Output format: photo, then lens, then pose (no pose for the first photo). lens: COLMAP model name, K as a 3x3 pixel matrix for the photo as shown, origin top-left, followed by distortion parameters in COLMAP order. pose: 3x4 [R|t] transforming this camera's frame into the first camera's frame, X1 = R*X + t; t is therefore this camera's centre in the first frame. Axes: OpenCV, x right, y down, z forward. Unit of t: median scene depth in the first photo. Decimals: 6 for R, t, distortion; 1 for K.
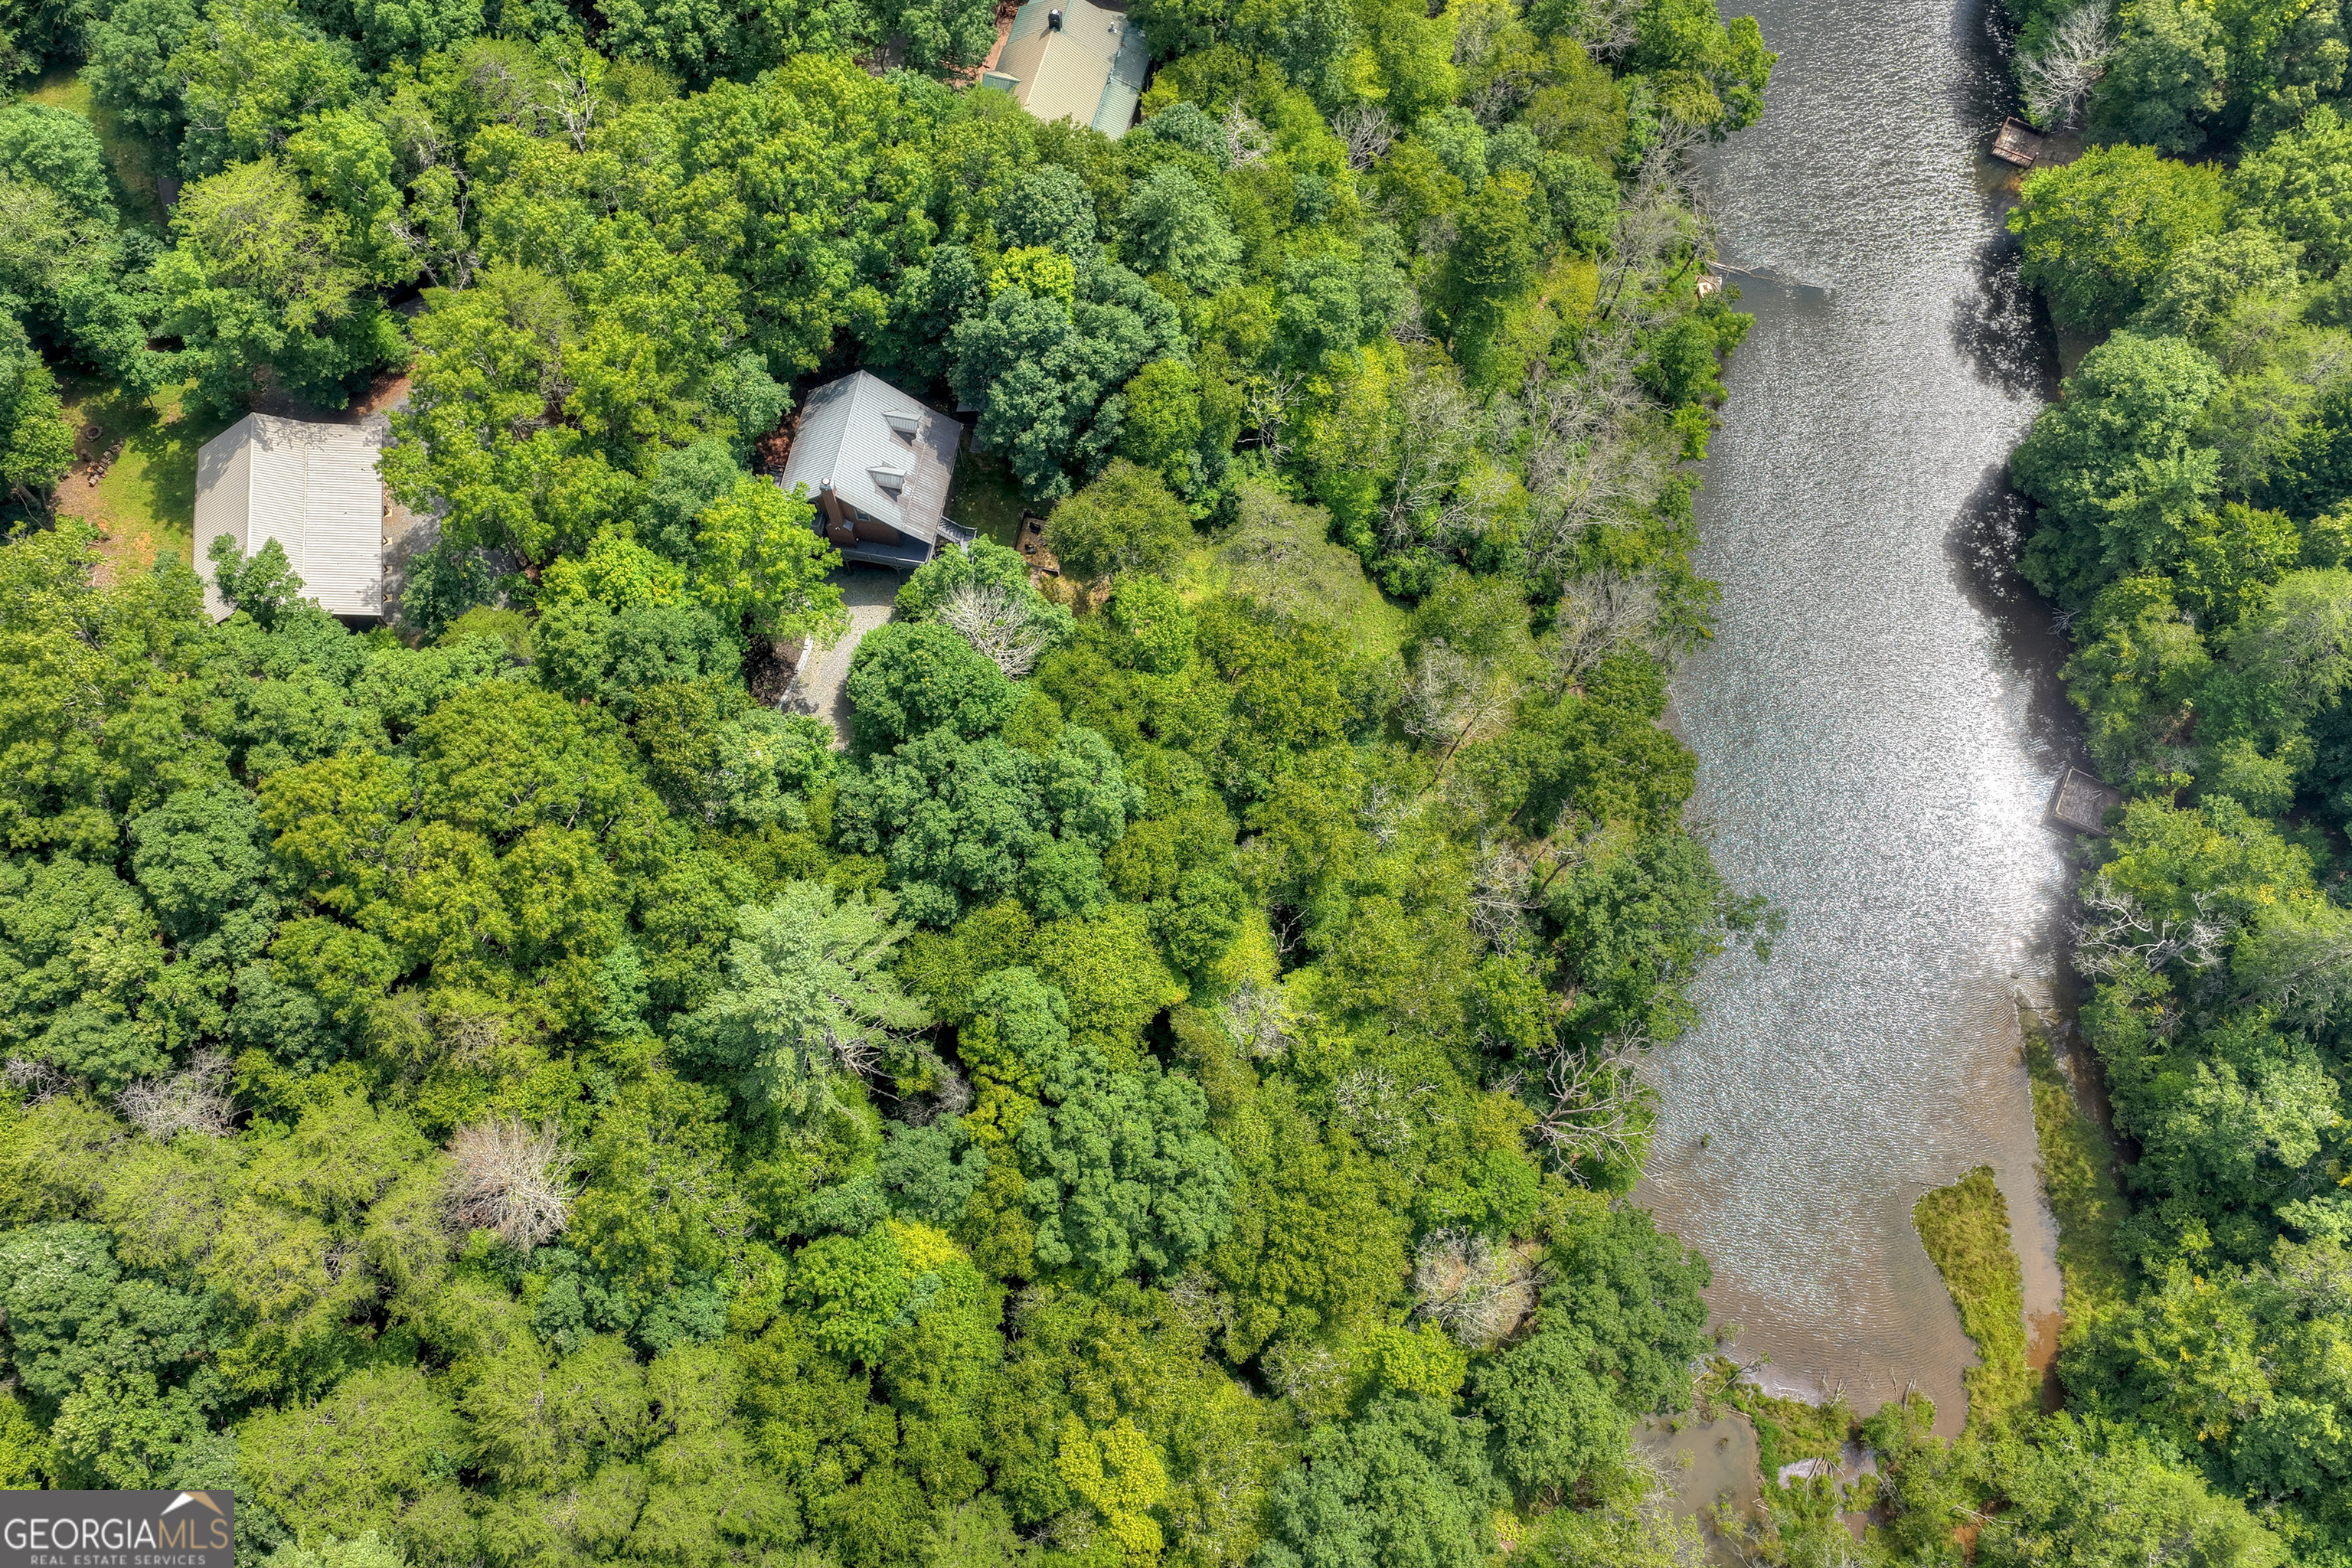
lens RADIAL K [[1994.6, 0, 1181.0], [0, 1994.6, 877.2], [0, 0, 1]] dist [-0.017152, 0.062520]
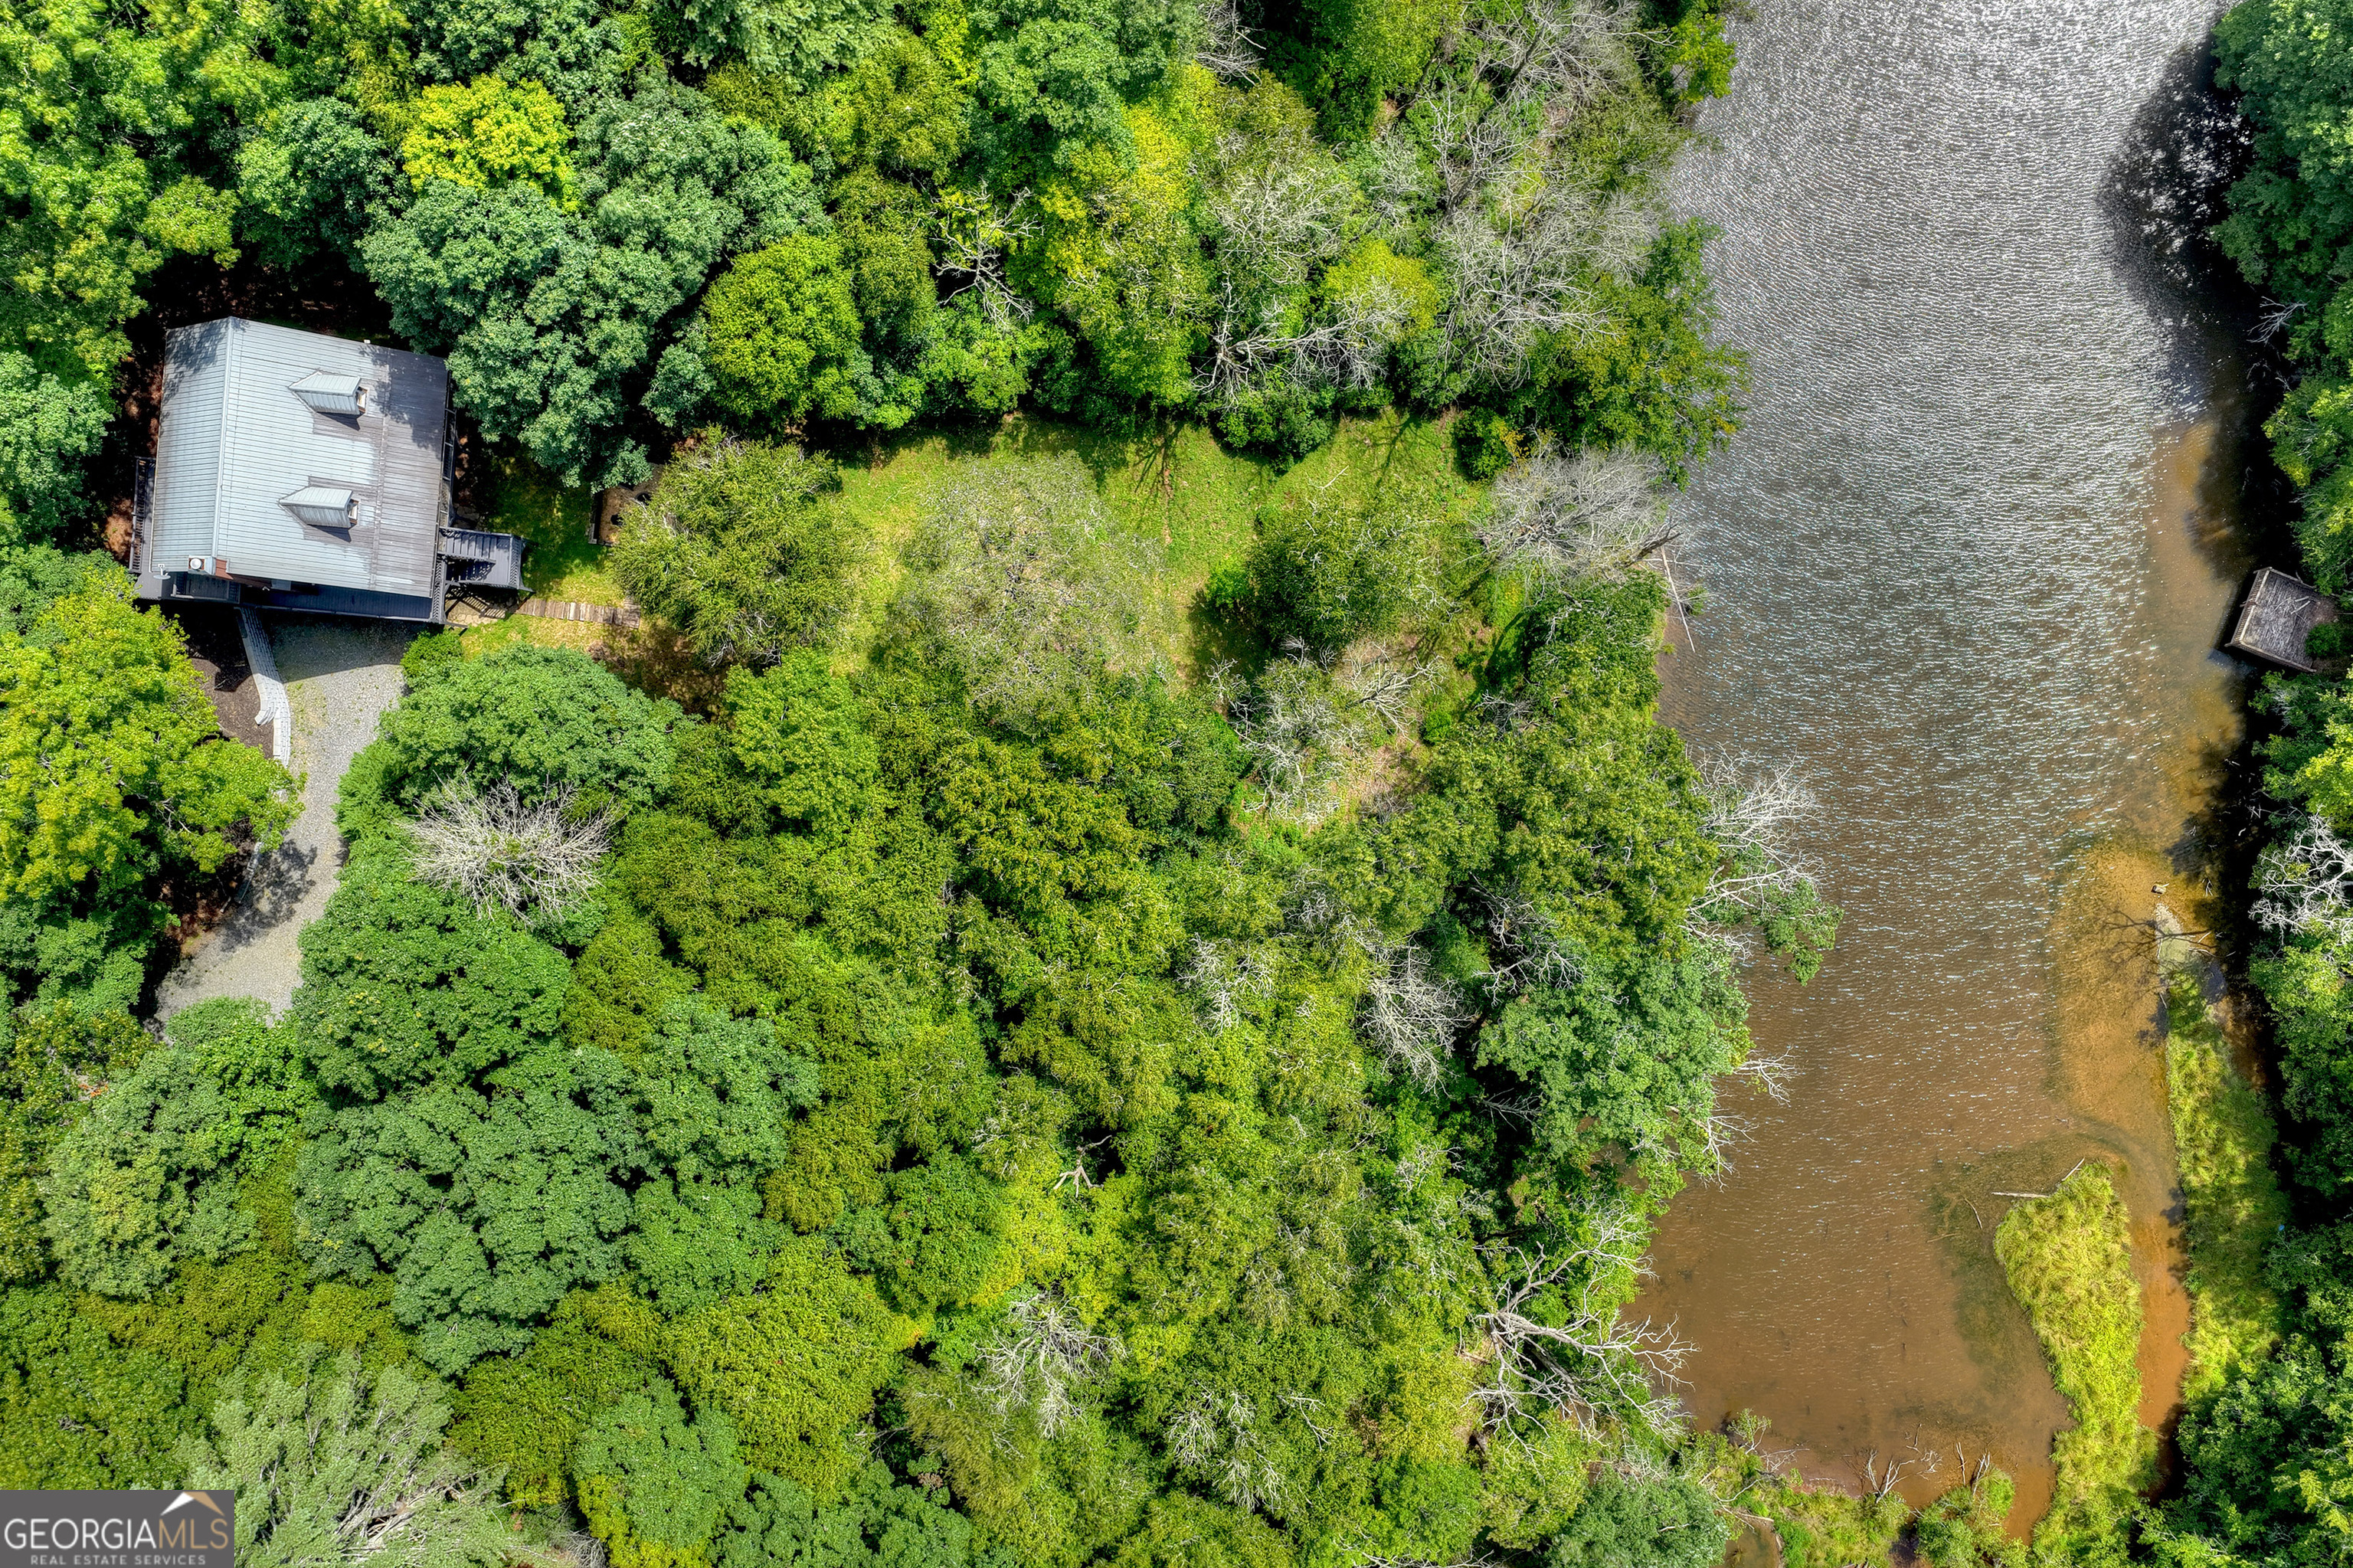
lens RADIAL K [[1995.5, 0, 1181.5], [0, 1995.5, 877.2], [0, 0, 1]] dist [-0.017152, 0.062520]
pose [[0.996061, -0.085472, -0.023606, 0.106007], [0.088209, 0.927932, 0.362163, -0.283351], [-0.009050, -0.362819, 0.931816, 0.404471]]
